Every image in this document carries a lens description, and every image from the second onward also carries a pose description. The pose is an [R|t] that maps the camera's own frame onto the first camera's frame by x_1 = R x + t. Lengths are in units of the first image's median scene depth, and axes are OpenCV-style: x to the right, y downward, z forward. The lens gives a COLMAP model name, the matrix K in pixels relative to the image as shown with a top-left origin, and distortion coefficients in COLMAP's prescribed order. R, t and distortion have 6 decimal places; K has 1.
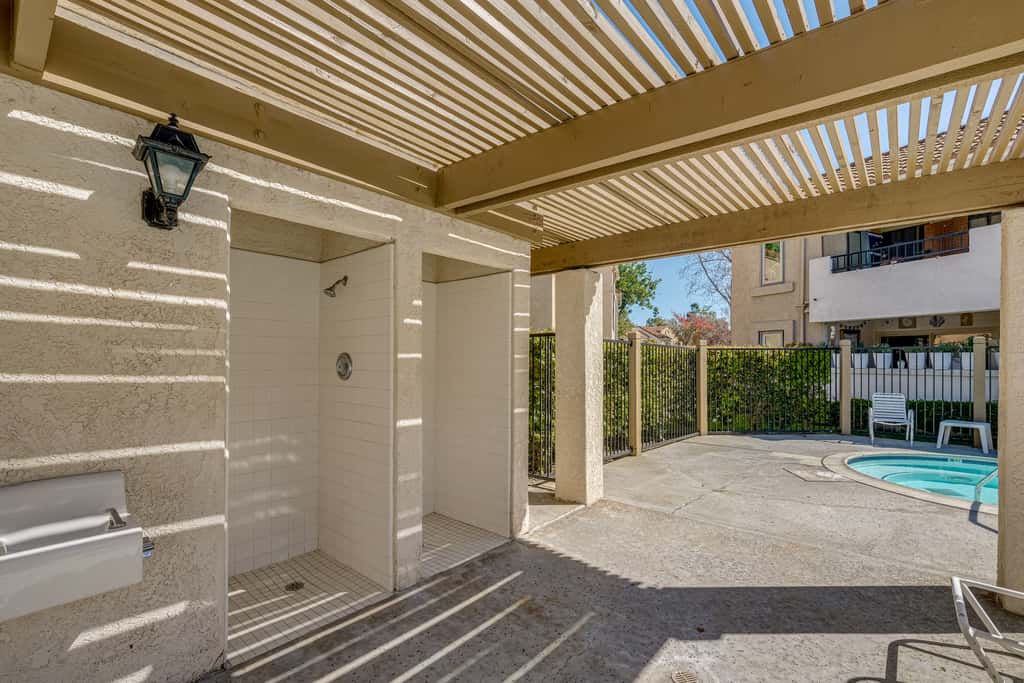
lens RADIAL K [[451.2, 0, 512.0], [0, 451.2, 344.2], [0, 0, 1]] dist [-0.000143, -0.000120]
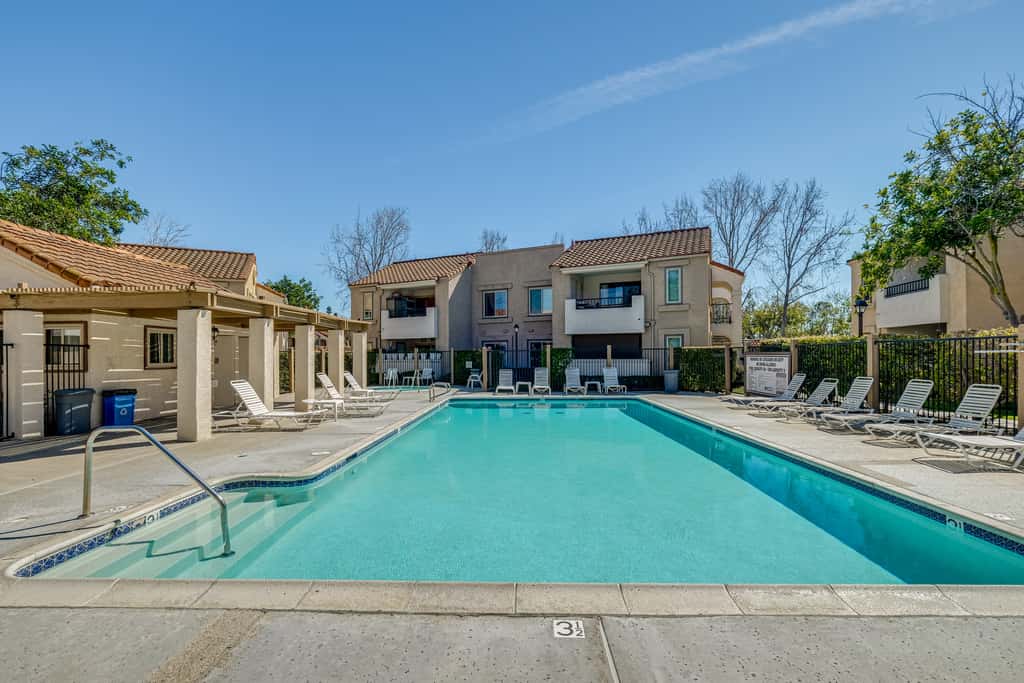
lens RADIAL K [[451.2, 0, 512.0], [0, 451.2, 344.2], [0, 0, 1]] dist [-0.000143, -0.000120]
pose [[0.772687, 0.010628, 0.634698, -0.242331], [-0.015465, 0.999878, 0.002085, -0.039573], [-0.634598, -0.011427, 0.772758, -1.116498]]
